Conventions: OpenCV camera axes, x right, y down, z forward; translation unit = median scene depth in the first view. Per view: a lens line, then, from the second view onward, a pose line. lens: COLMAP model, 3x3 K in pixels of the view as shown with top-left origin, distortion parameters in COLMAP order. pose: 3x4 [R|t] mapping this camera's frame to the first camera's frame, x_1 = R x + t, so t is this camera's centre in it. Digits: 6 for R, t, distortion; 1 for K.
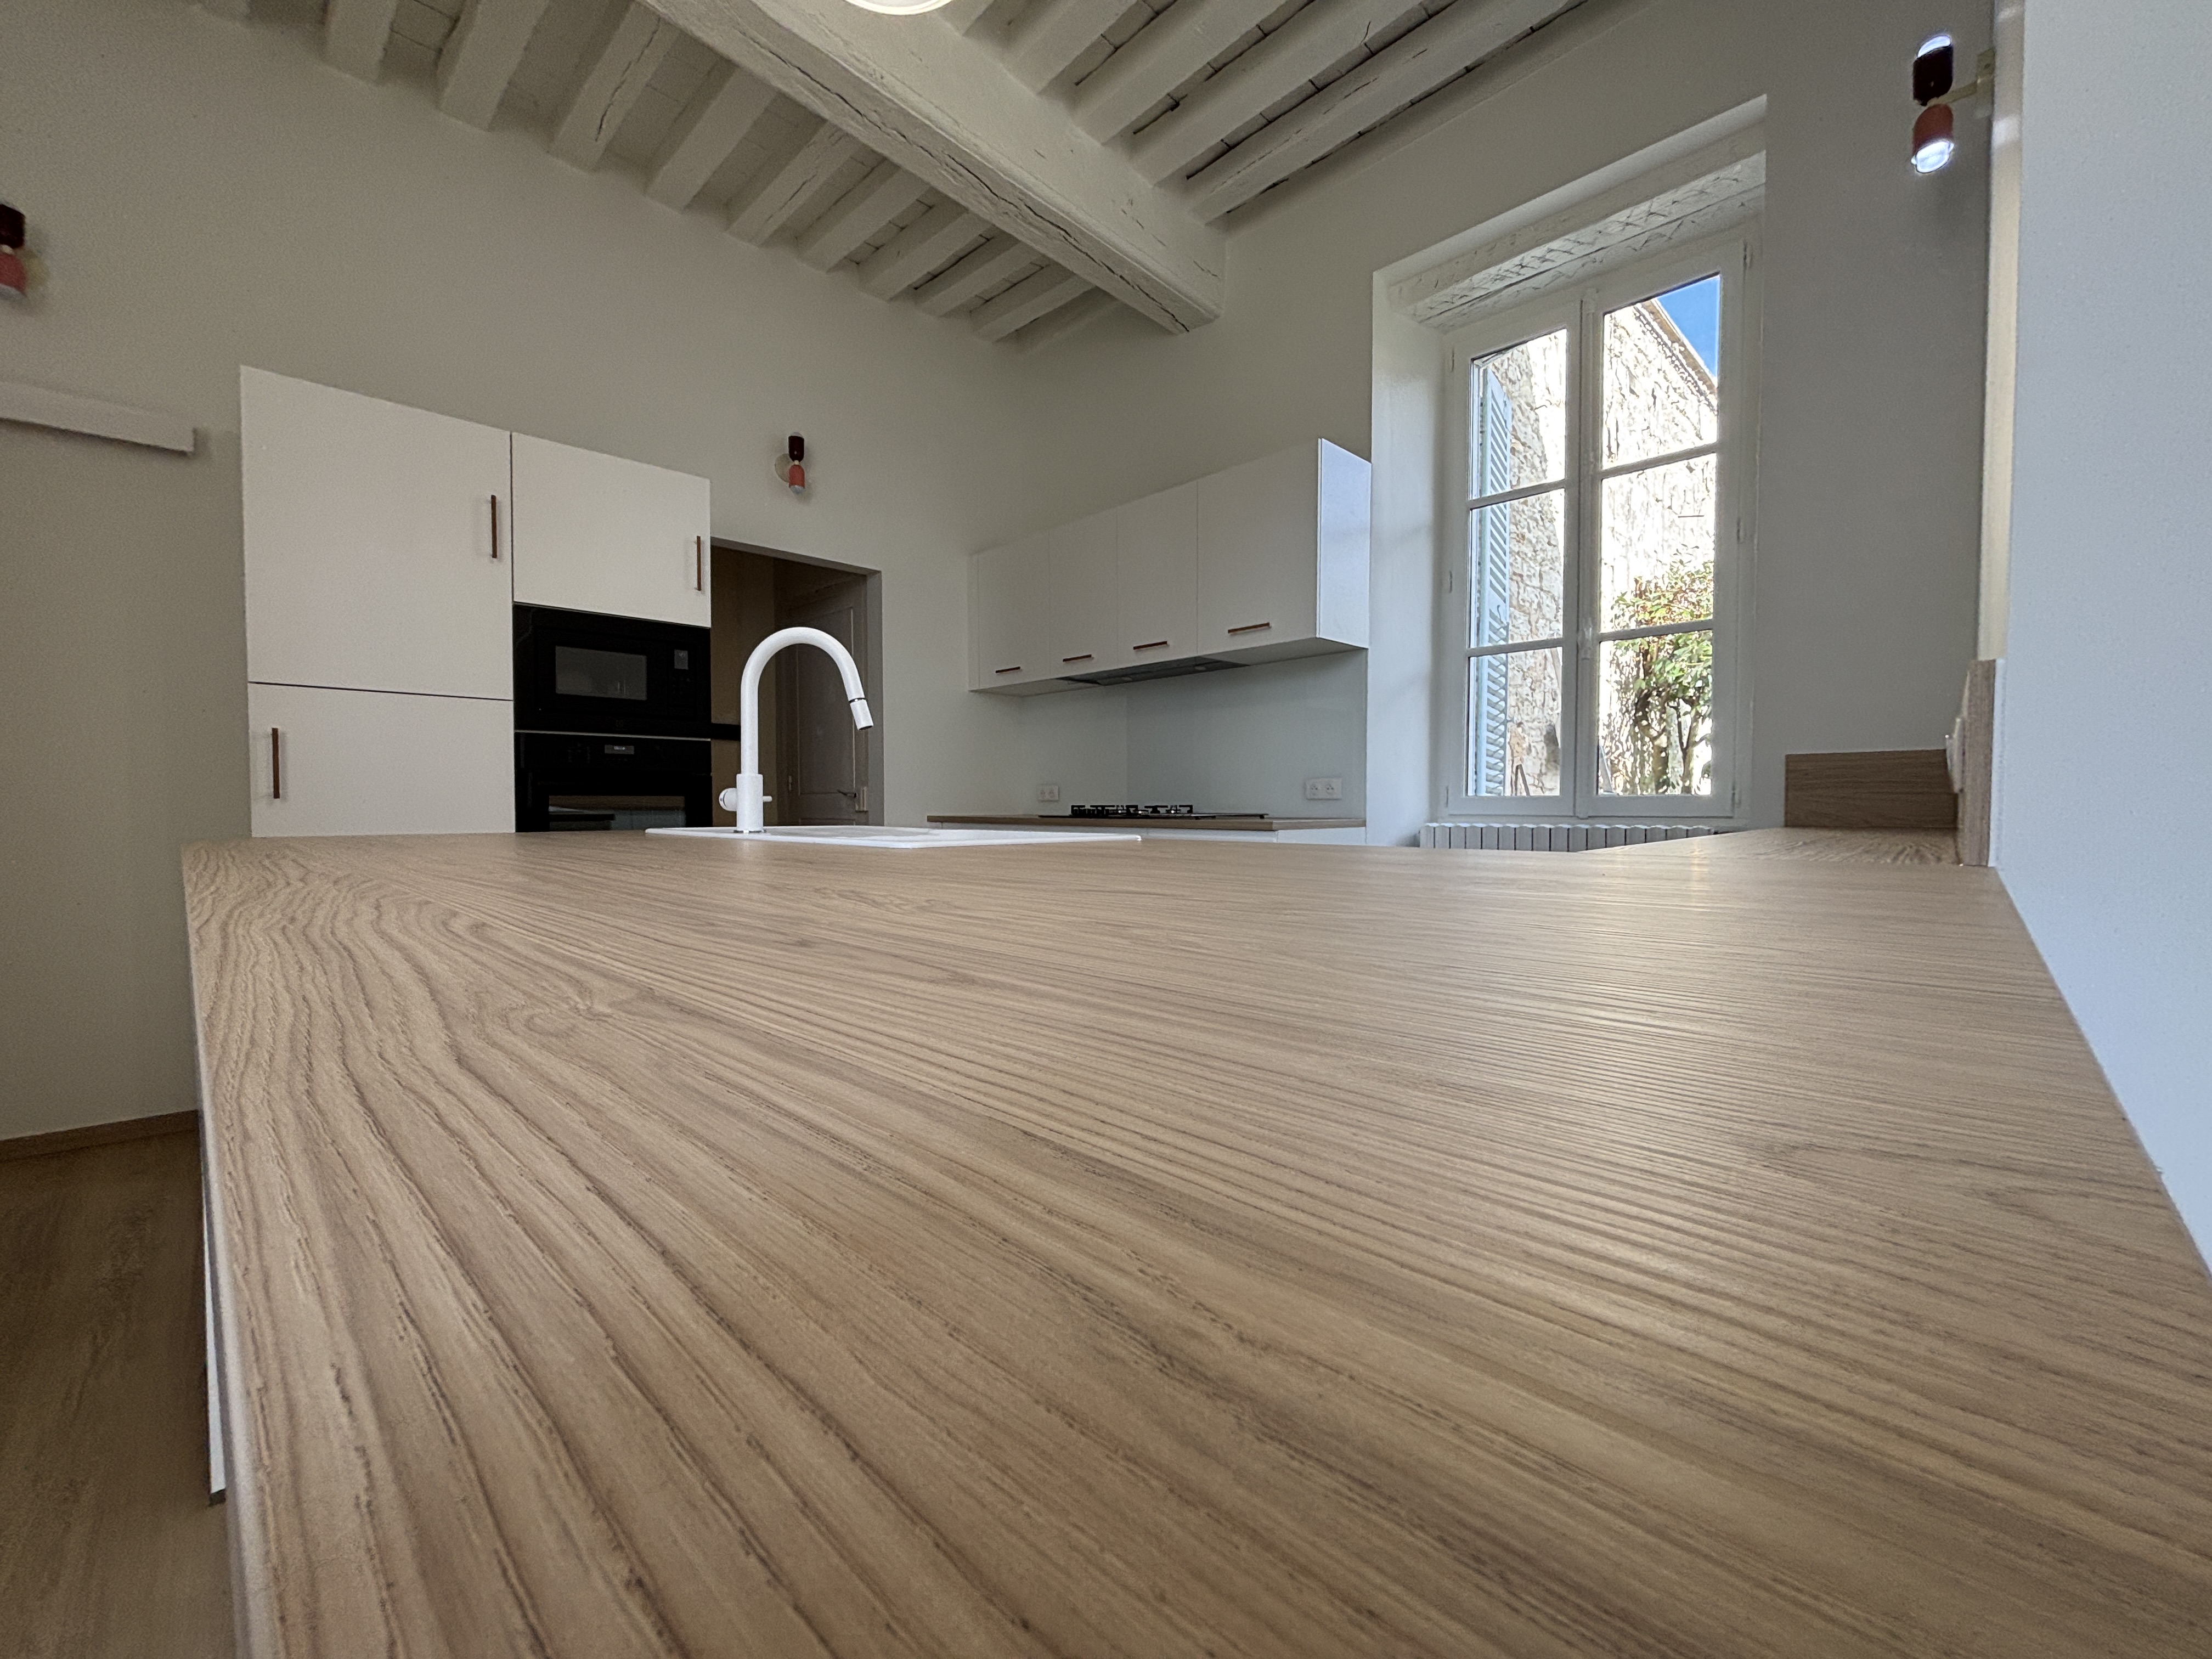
lens RADIAL K [[886.6, 0, 1106.0], [0, 886.6, 829.5], [0, 0, 1]] dist [-0.000781, 0.000212]
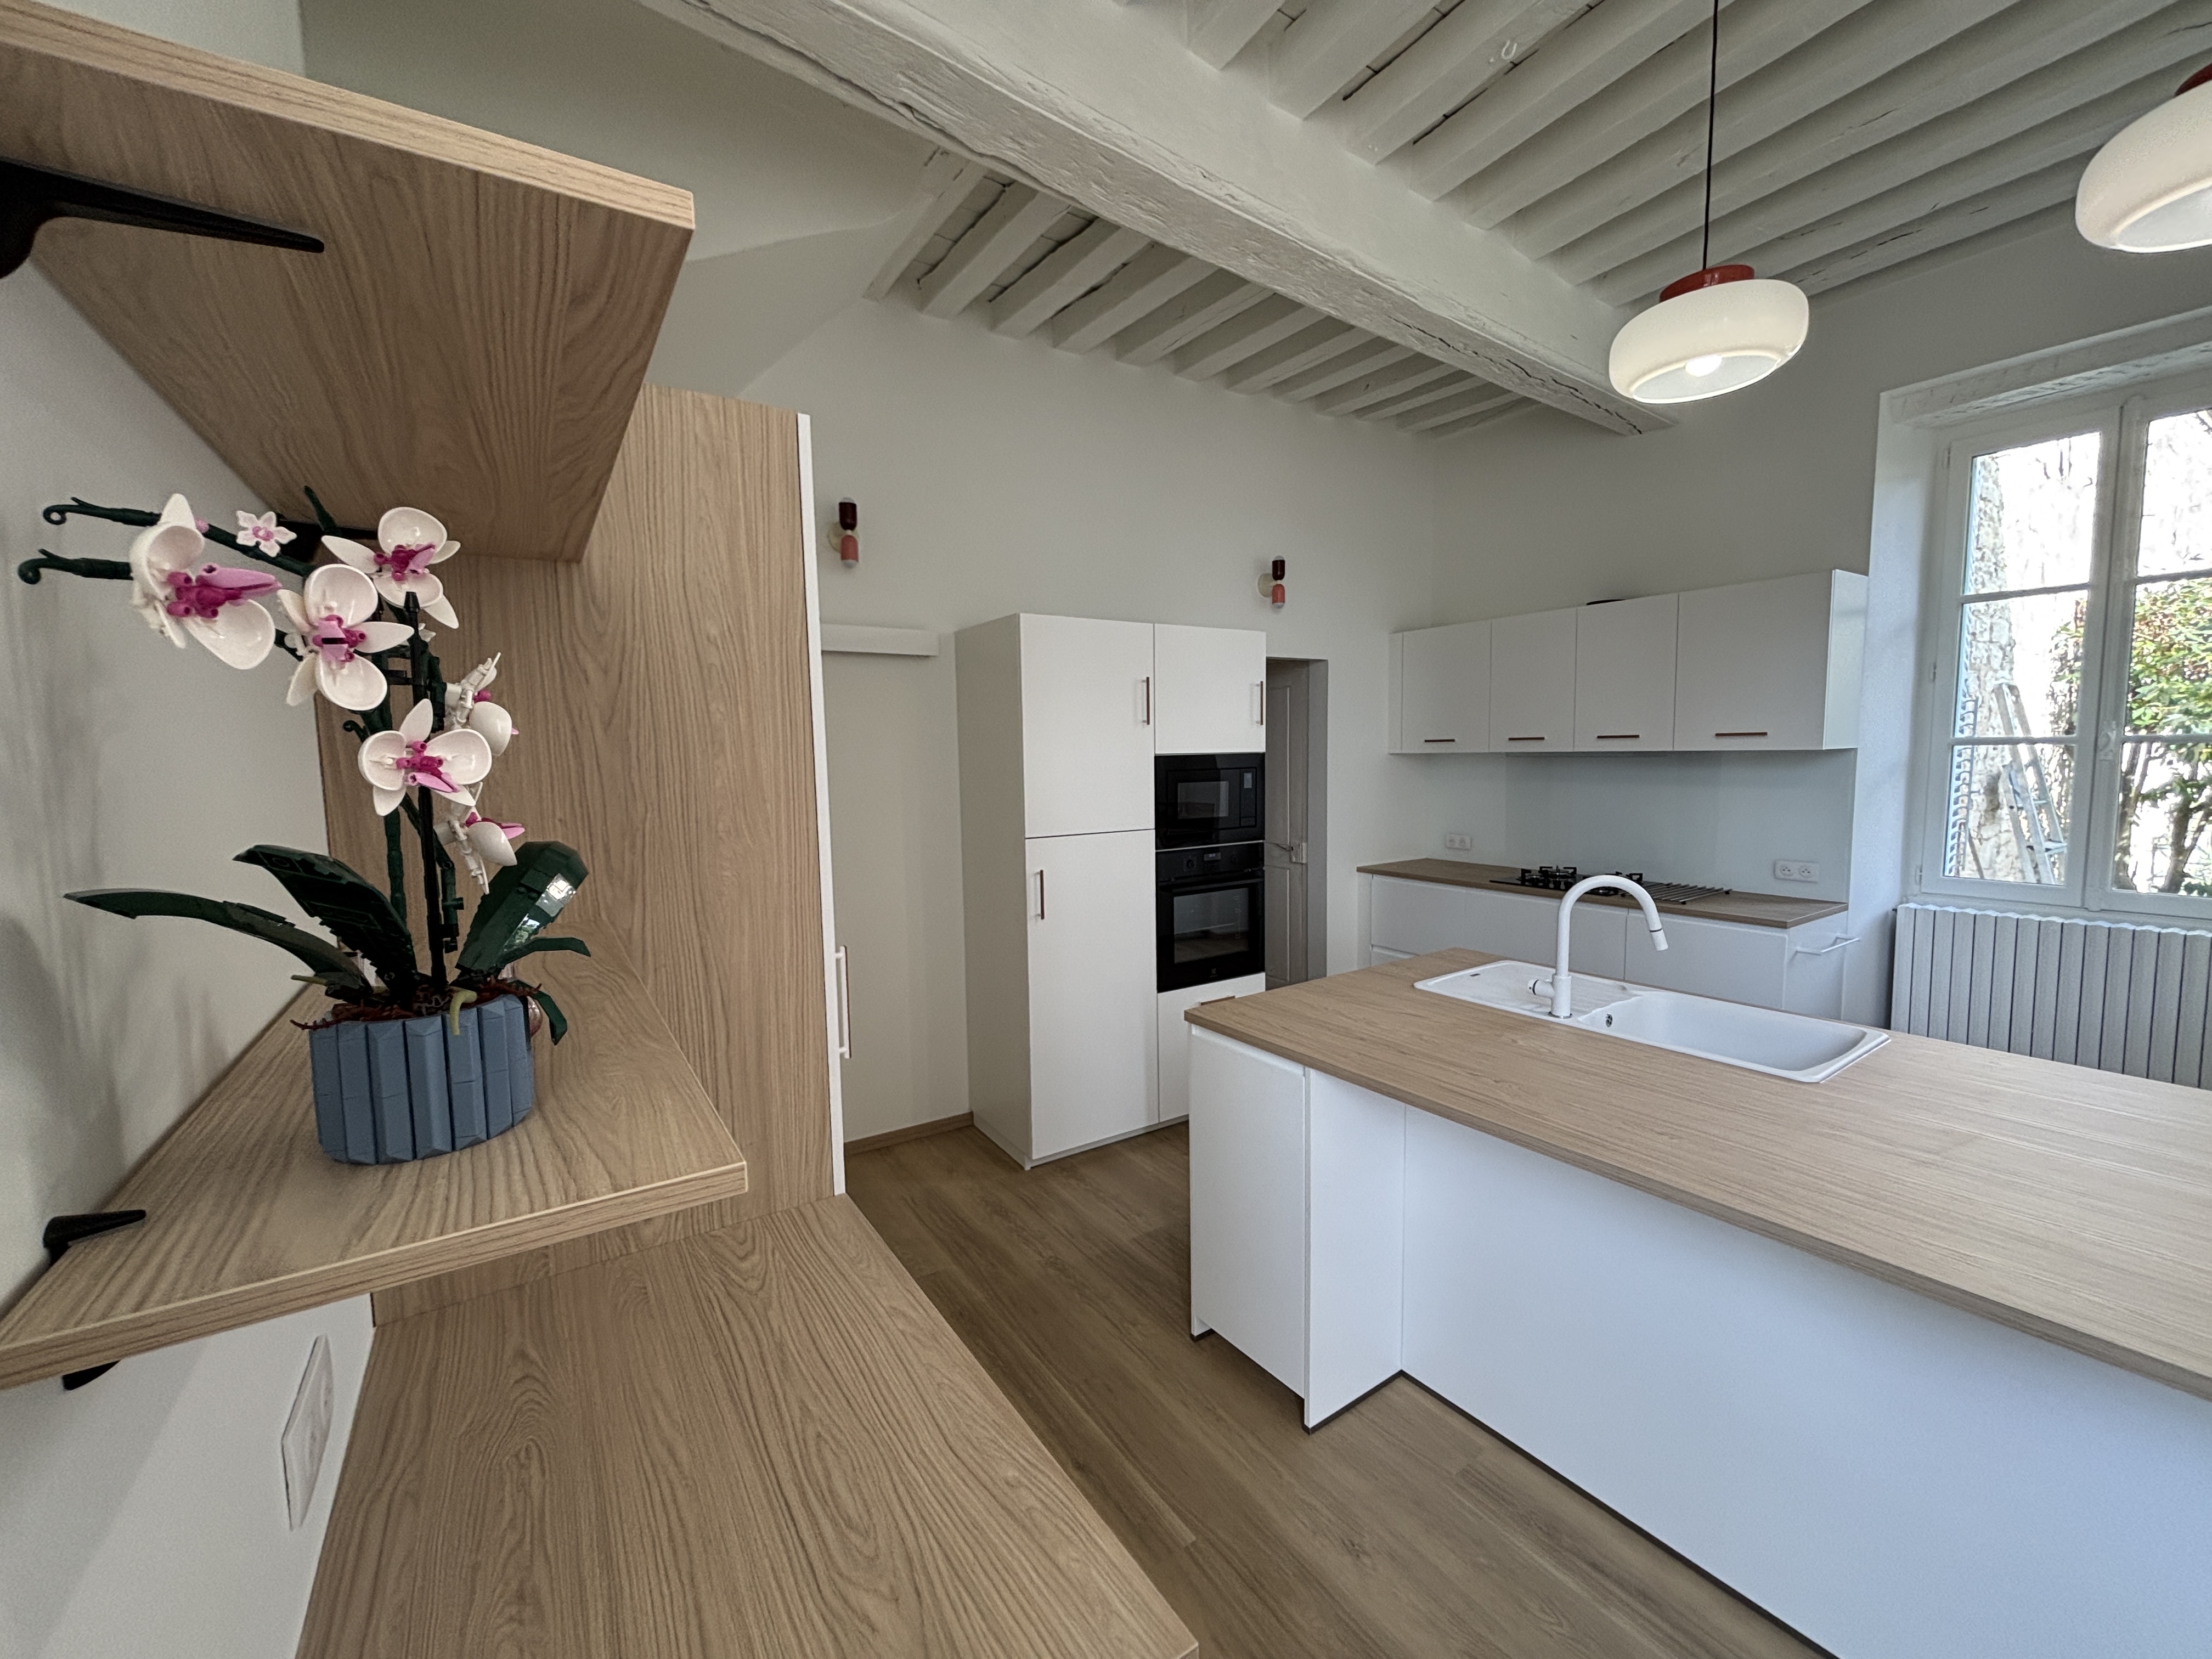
lens RADIAL K [[883.0, 0, 1099.1], [0, 883.0, 826.1], [0, 0, 1]] dist [-0.001561, 0.000035]
pose [[0.980129, -0.002141, -0.198348, -0.417785], [0.013777, 0.998262, 0.057305, -0.192434], [0.197881, -0.058898, 0.978455, -0.251234]]
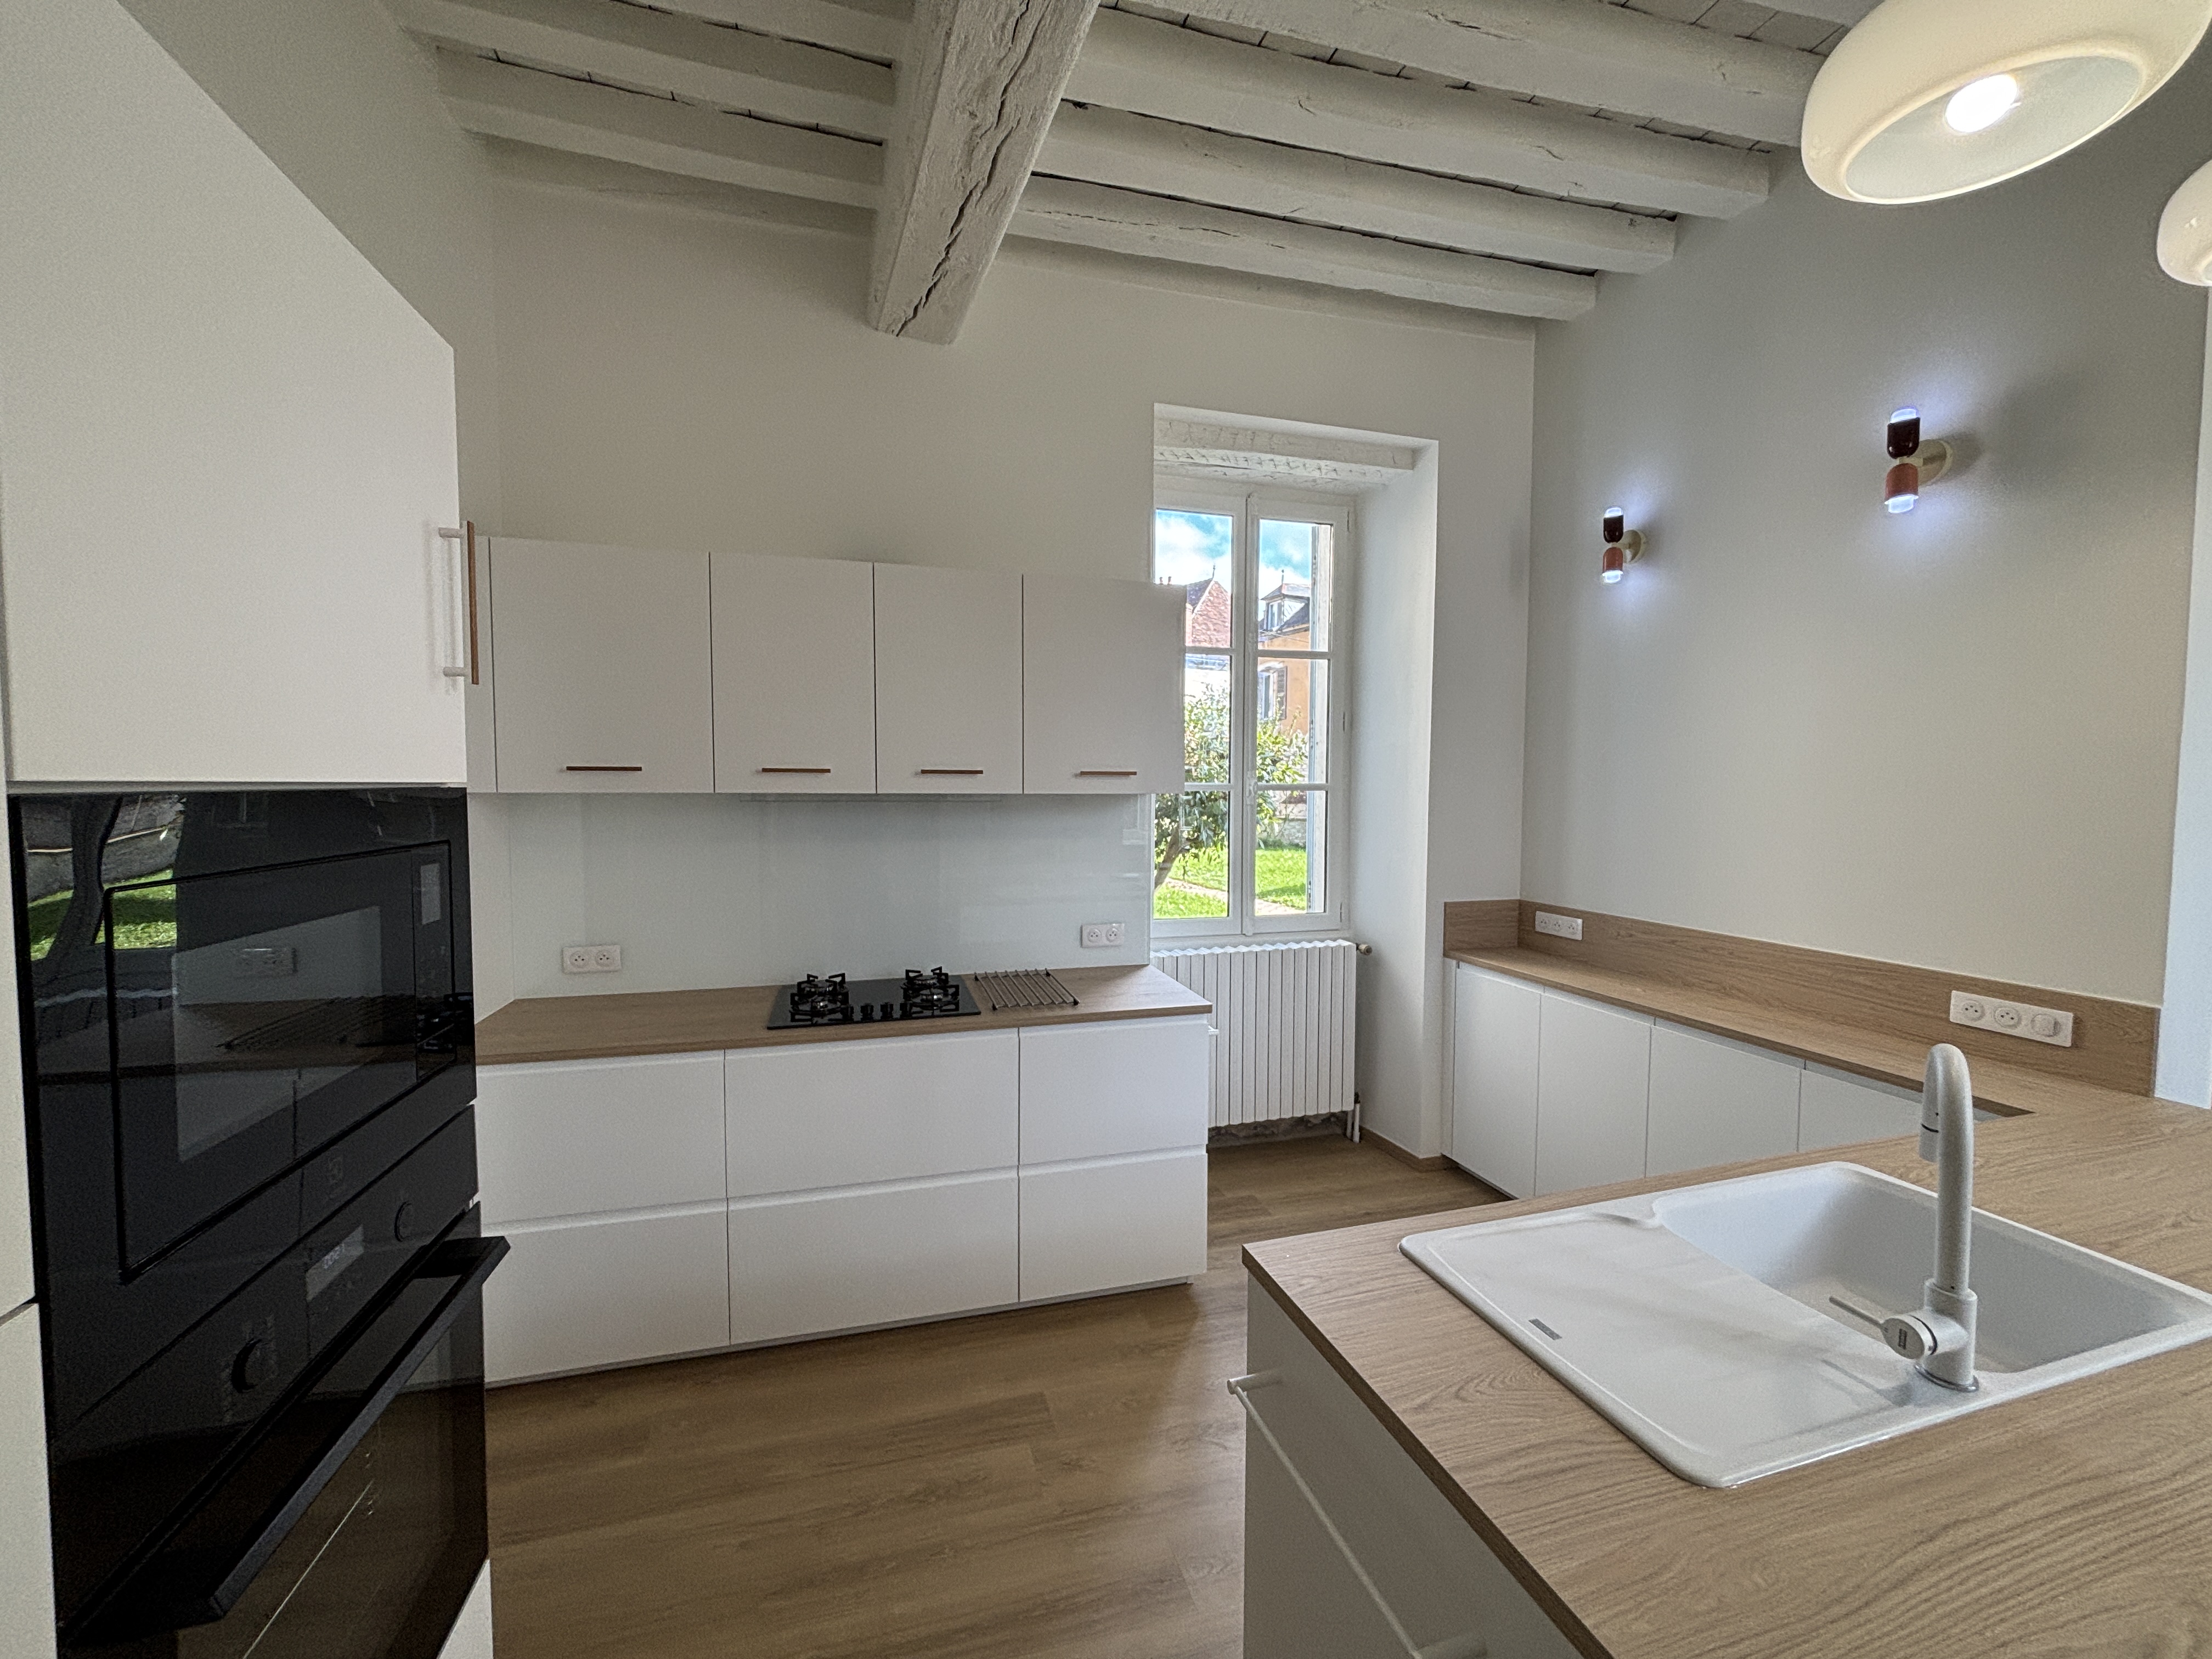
lens RADIAL K [[886.1, 0, 1105.1], [0, 886.1, 828.9], [0, 0, 1]] dist [-0.000589, -0.000596]
pose [[0.478297, -0.044446, 0.877073, -0.610139], [0.022001, 0.999011, 0.038628, -0.212044], [-0.877923, 0.000821, 0.478802, 0.608690]]
